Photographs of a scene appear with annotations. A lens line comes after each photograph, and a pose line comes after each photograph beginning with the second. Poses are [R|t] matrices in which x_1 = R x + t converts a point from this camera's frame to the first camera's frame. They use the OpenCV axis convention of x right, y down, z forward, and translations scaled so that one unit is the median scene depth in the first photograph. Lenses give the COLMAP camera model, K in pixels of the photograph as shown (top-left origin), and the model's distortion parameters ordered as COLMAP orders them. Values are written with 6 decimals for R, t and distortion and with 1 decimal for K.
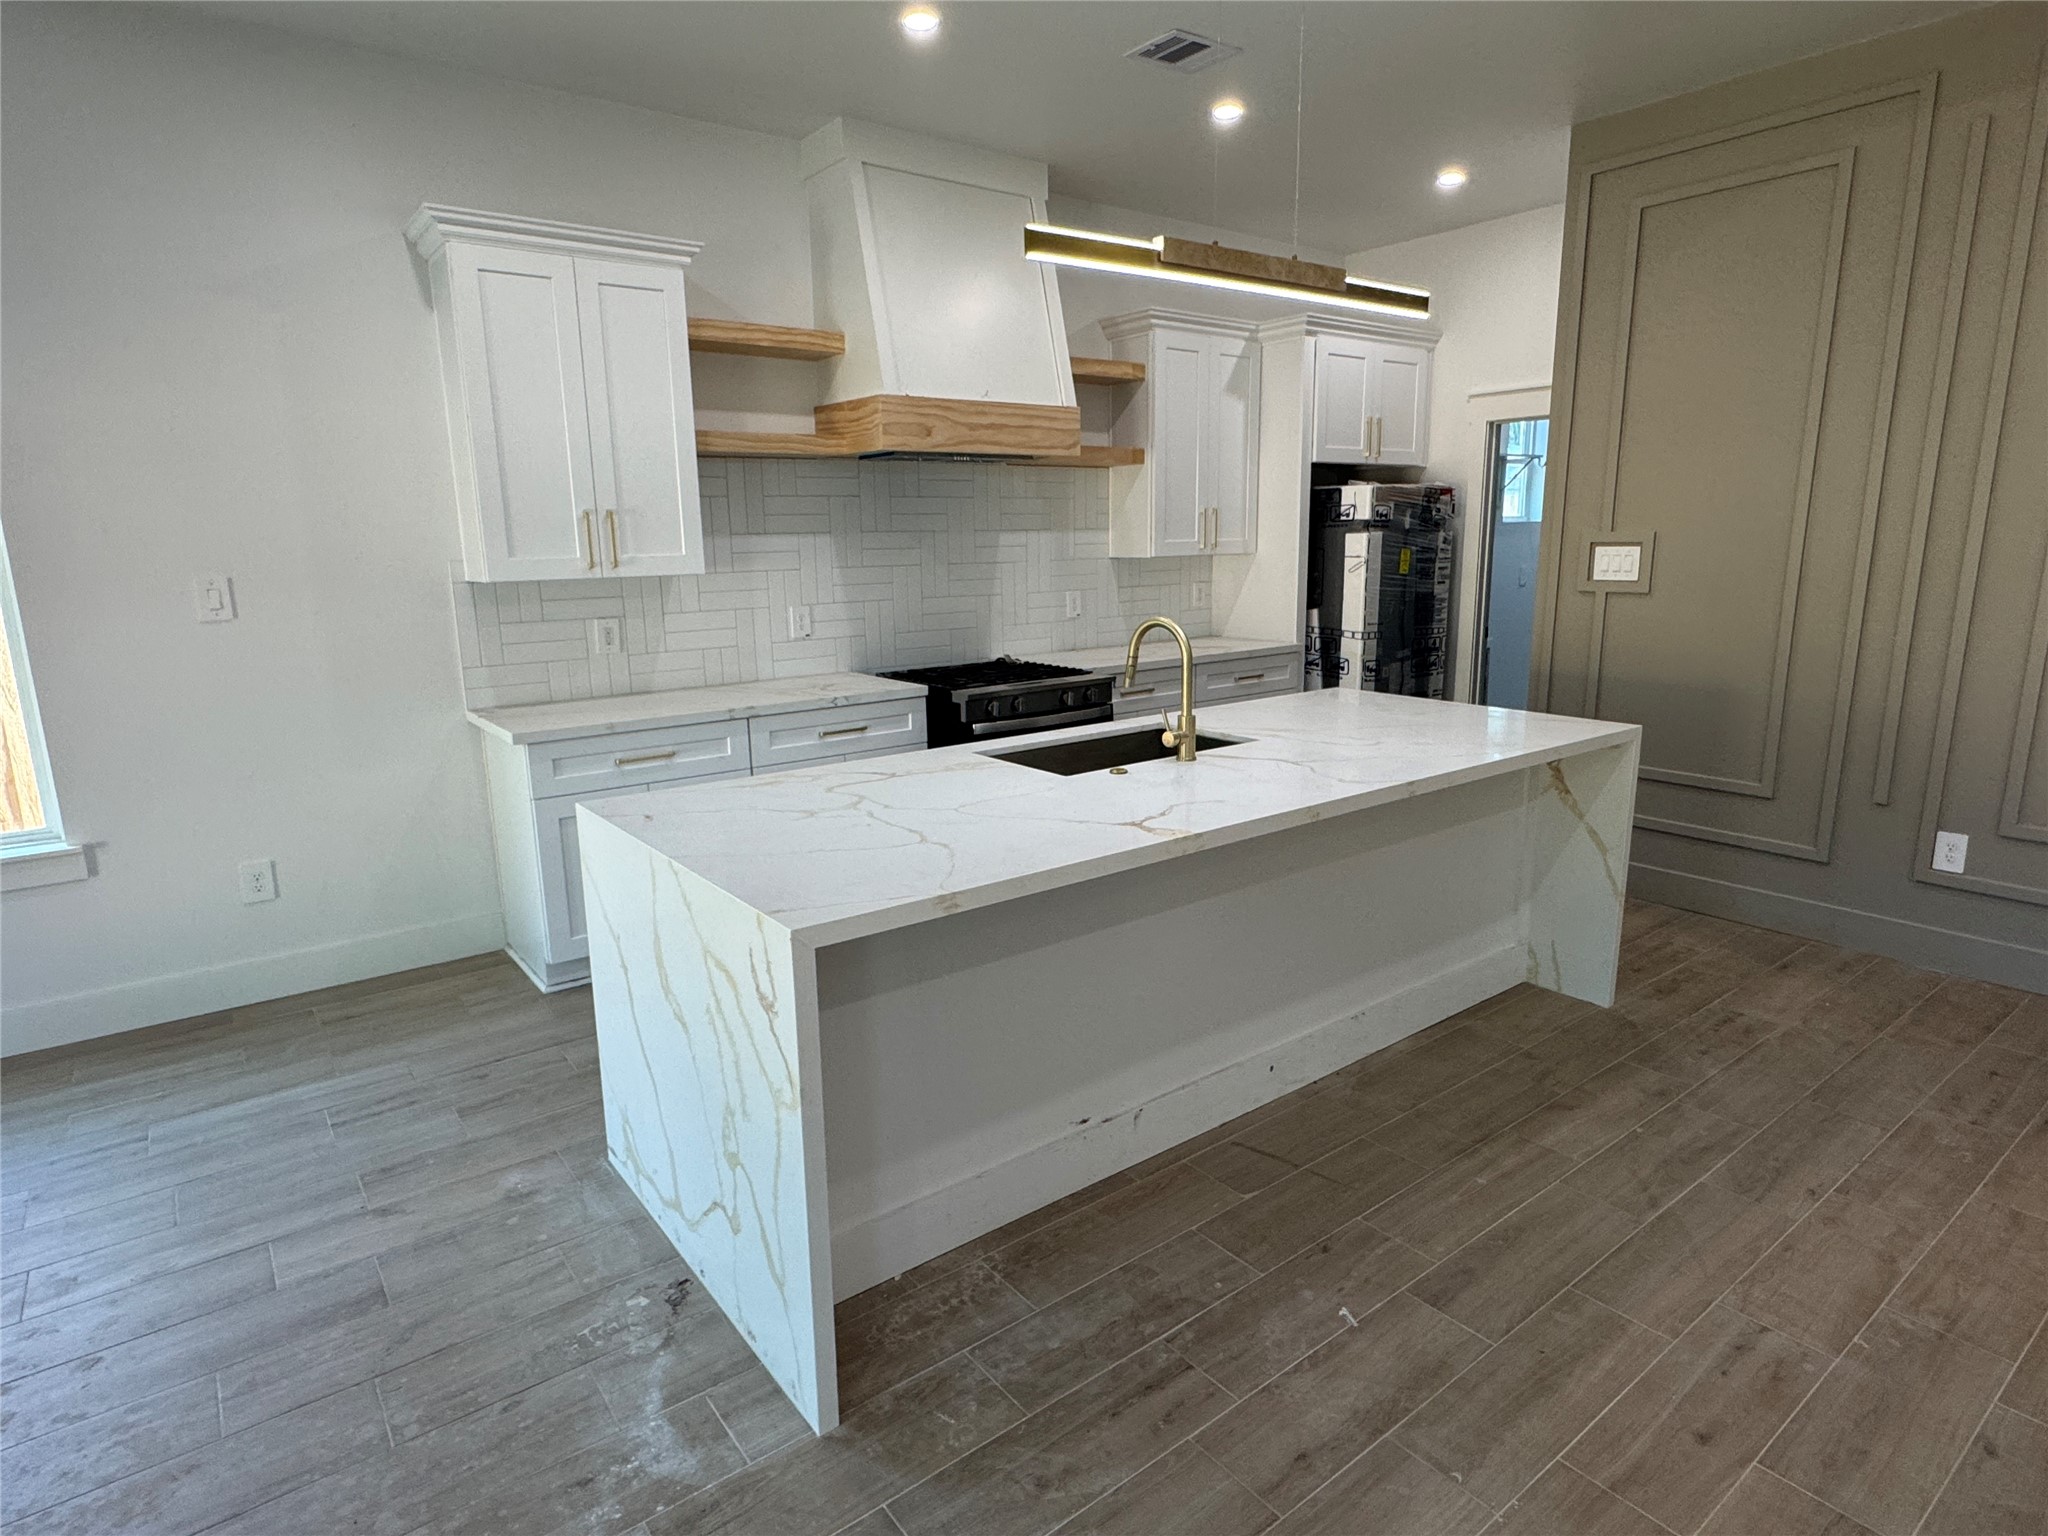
lens RADIAL K [[1125.0, 0, 1023.1], [0, 1125.0, 770.6], [0, 0, 1]] dist [-0.004517, 0.001966]
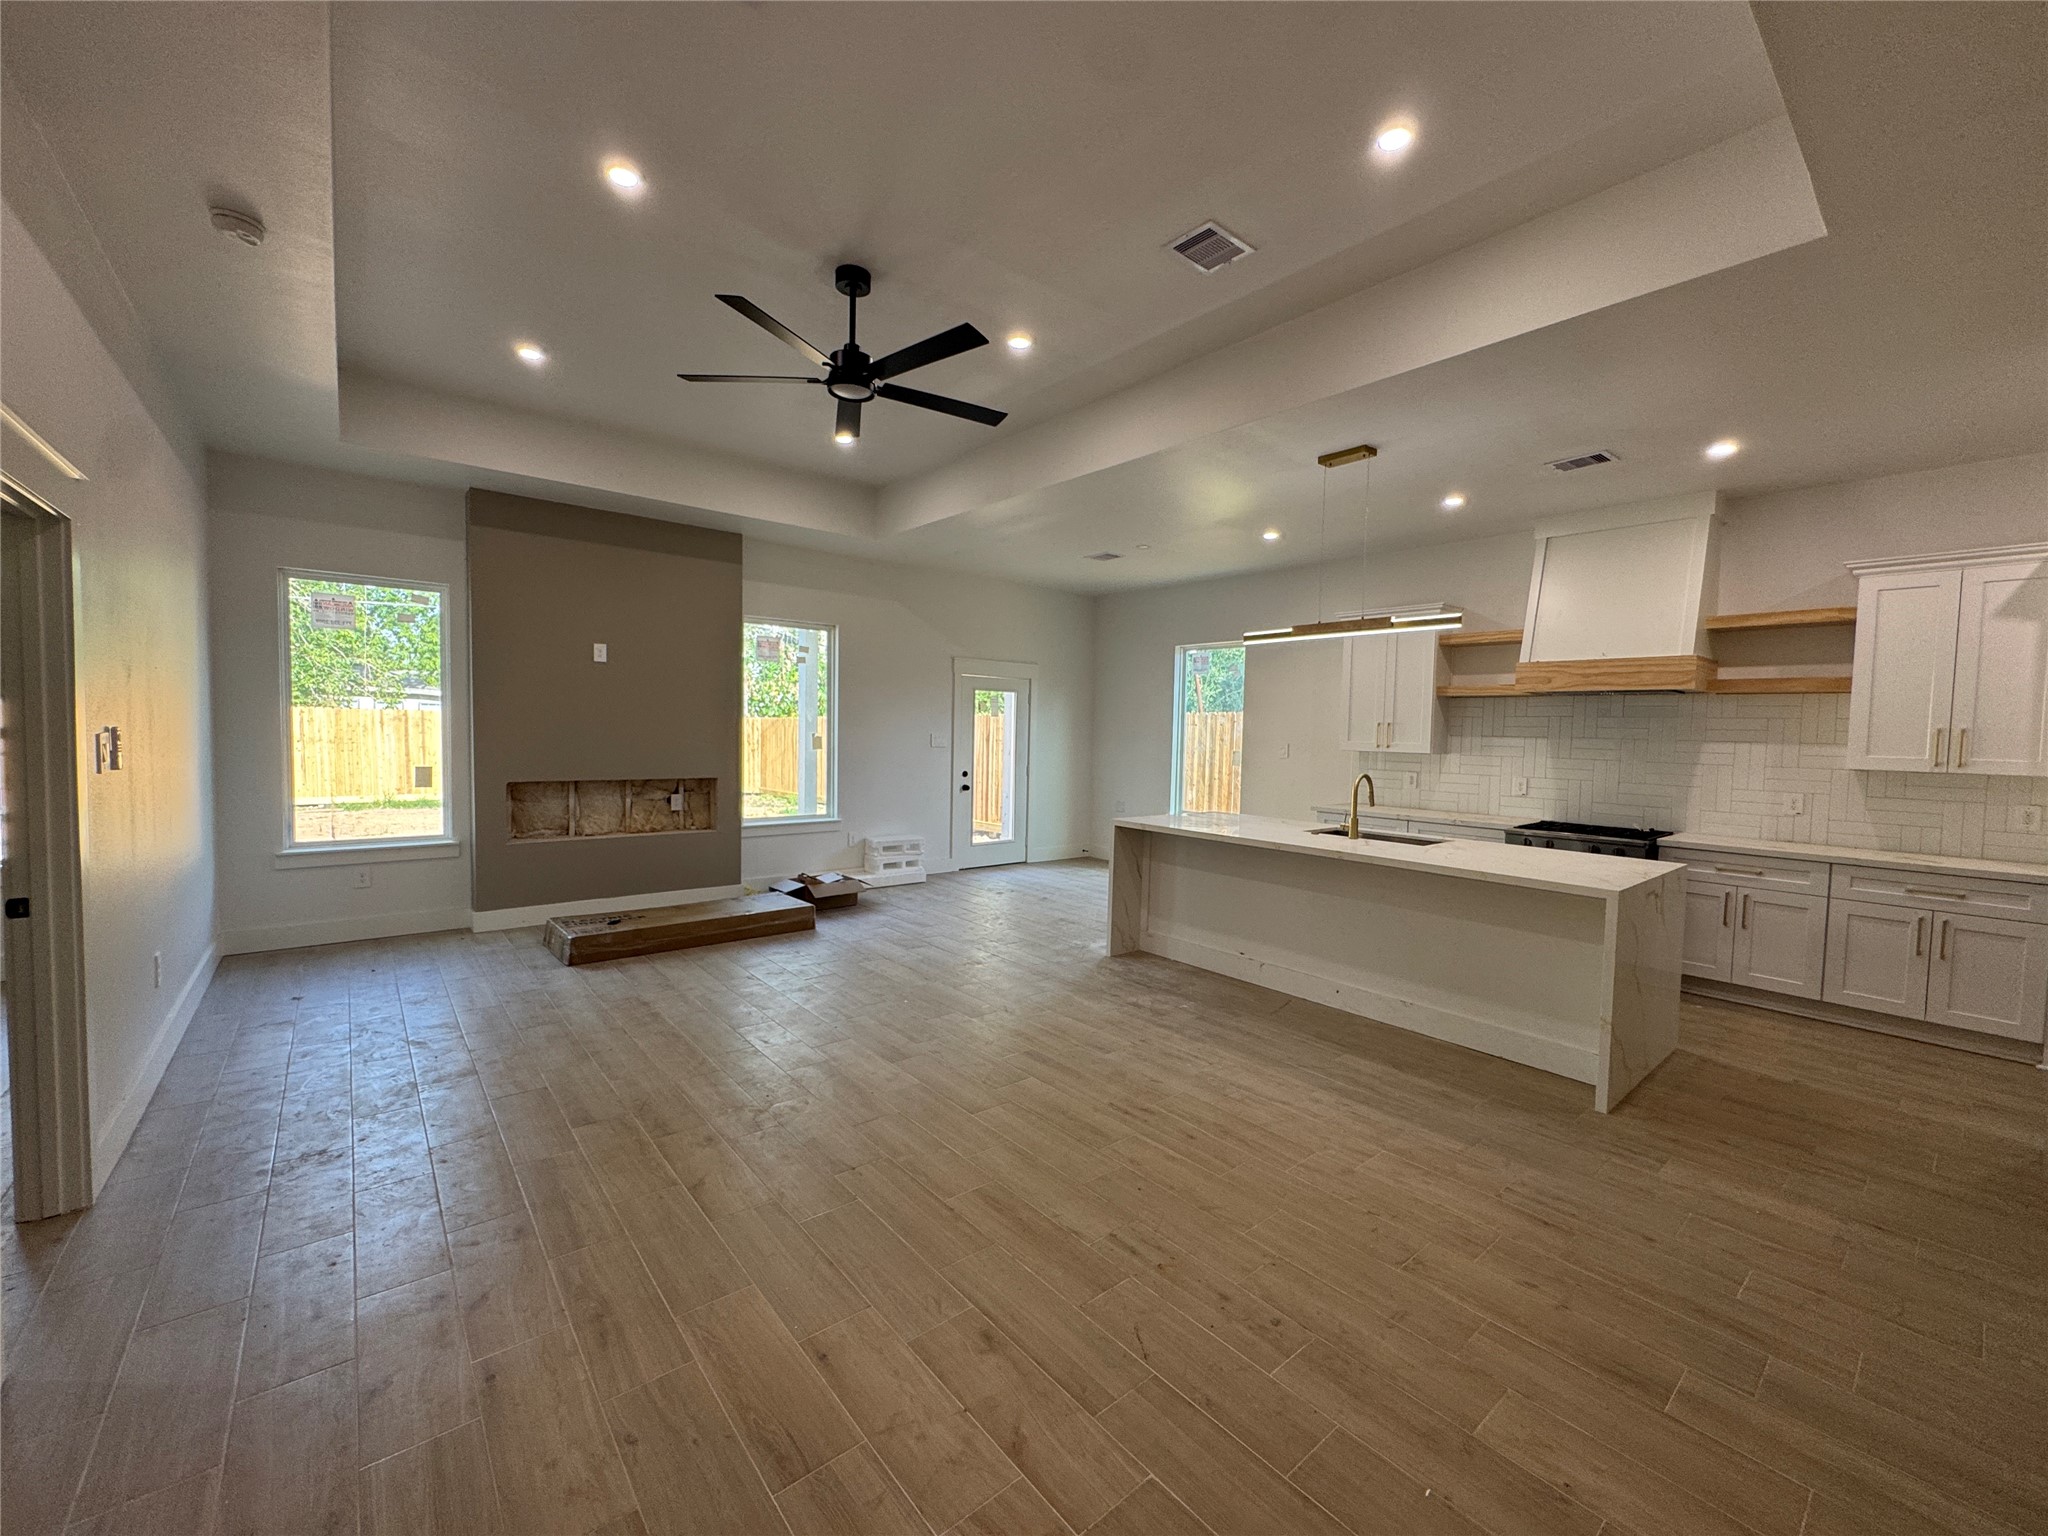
lens RADIAL K [[821.5, 0, 1029.3], [0, 821.5, 768.0], [0, 0, 1]] dist [0.001977, -0.000034]
pose [[0.046199, 0.065442, -0.996786, 1.212870], [-0.232384, 0.971180, 0.052990, -0.058023], [0.971526, 0.229189, 0.060075, 0.198008]]
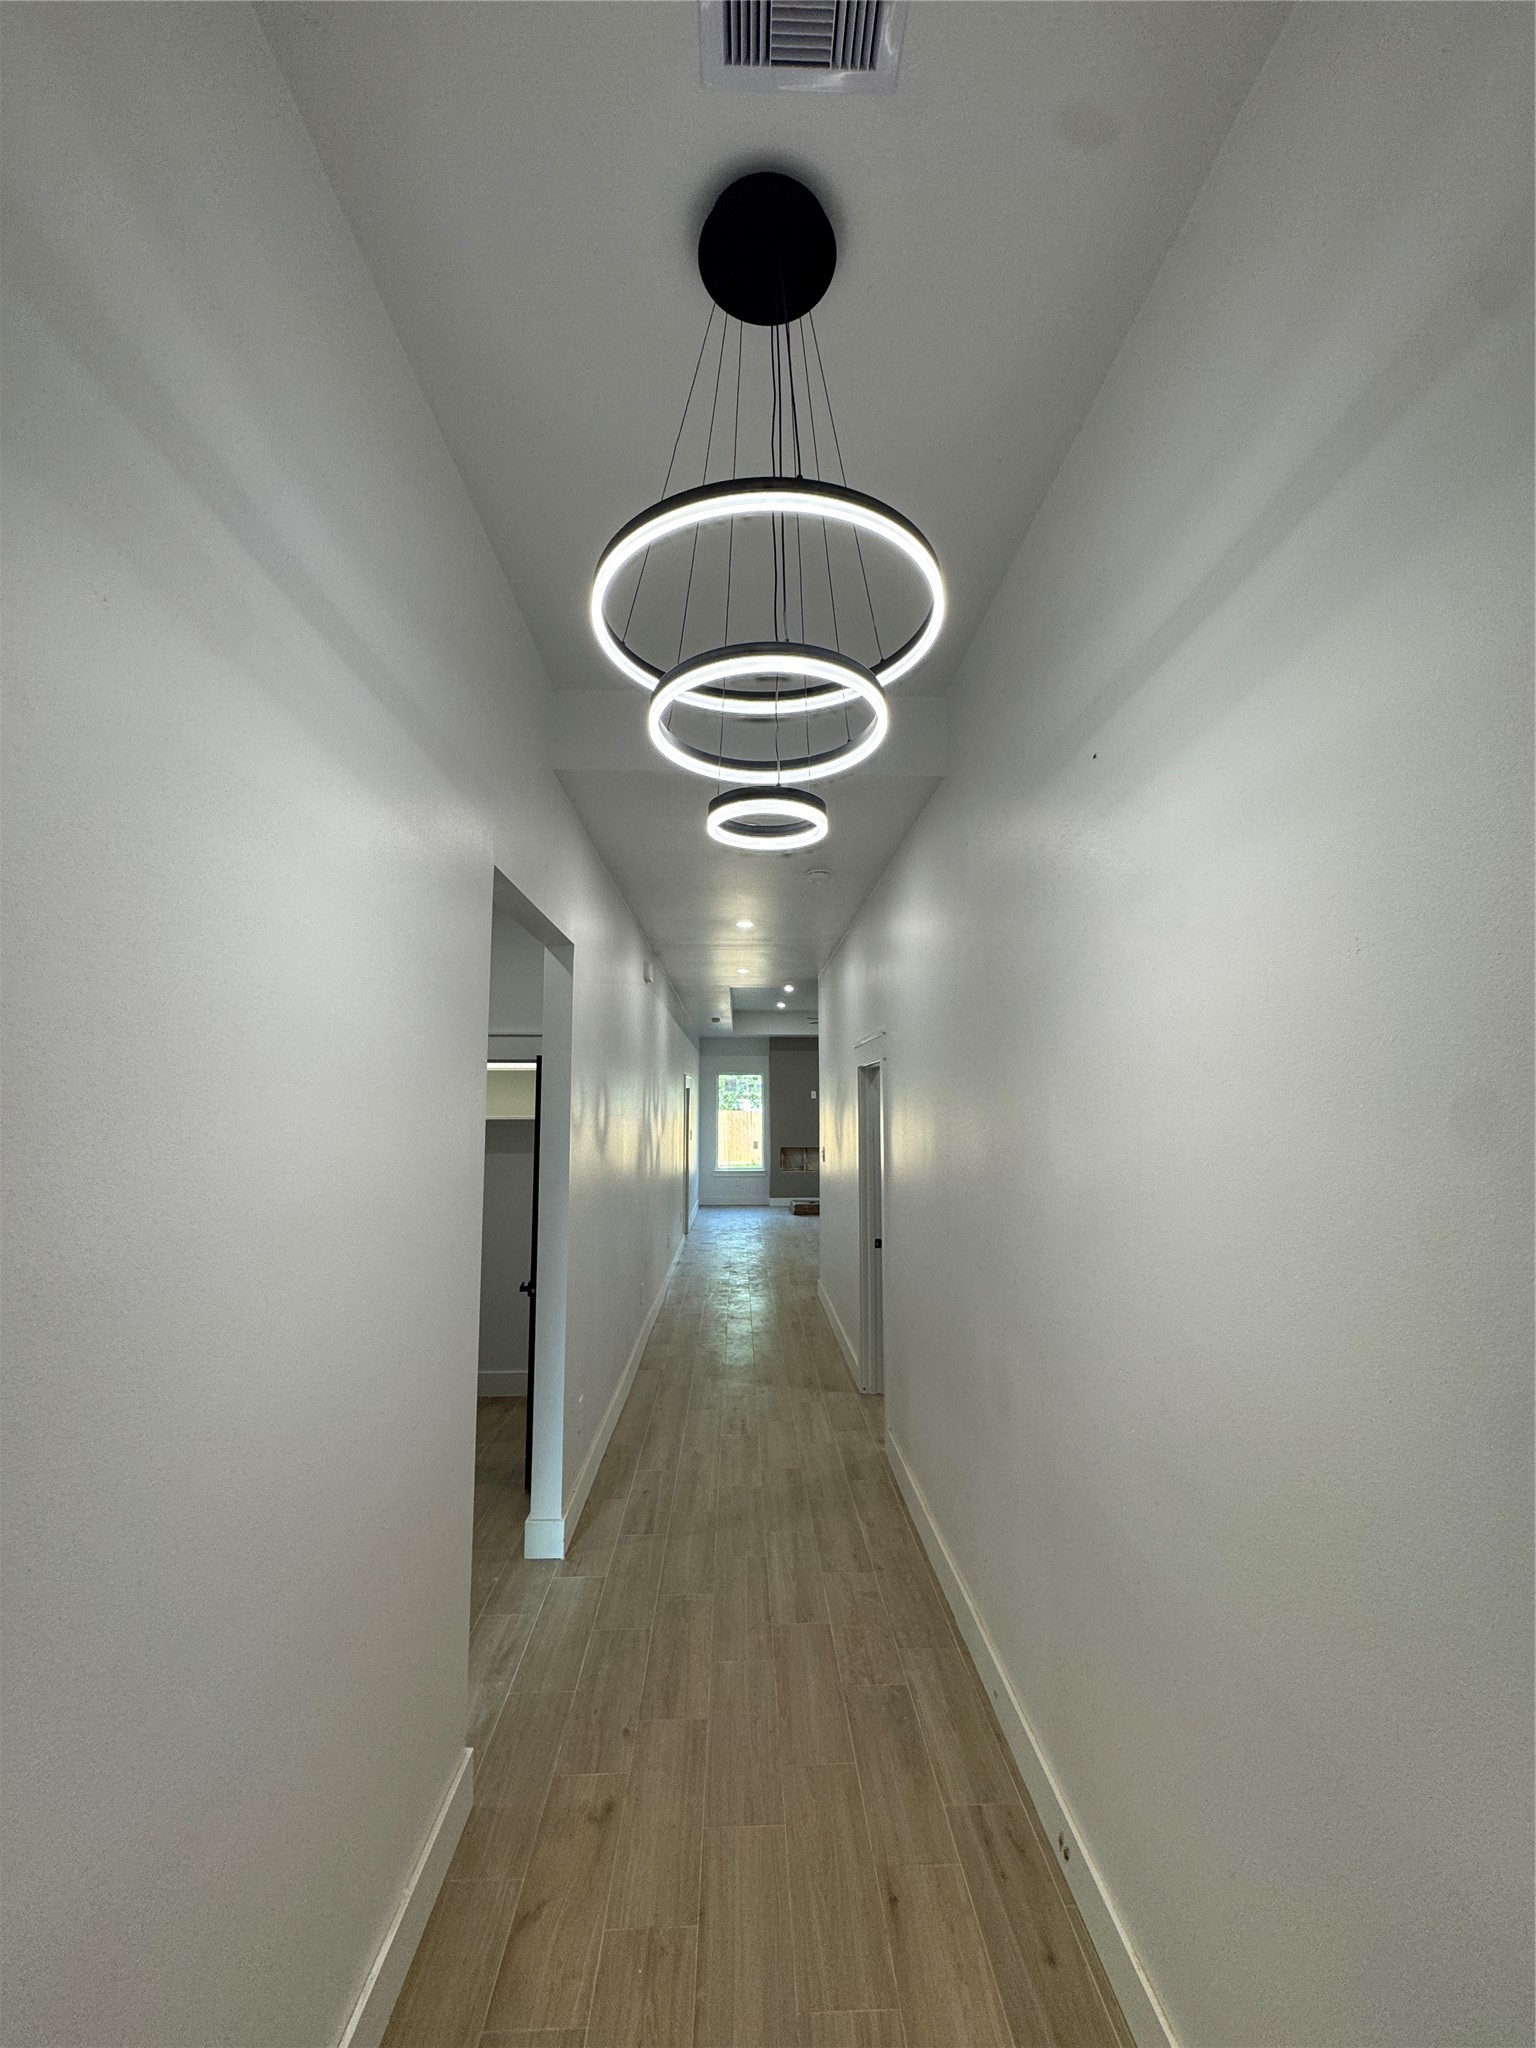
lens RADIAL K [[821.5, 0, 763.2], [0, 821.5, 1019.7], [0, 0, 1]] dist [0.001977, -0.000034]
pose [[-0.580235, -0.071761, -0.811281, 2.028162], [-0.162571, 0.986270, 0.029032, -0.234124], [0.798059, 0.148736, -0.583935, 0.811452]]
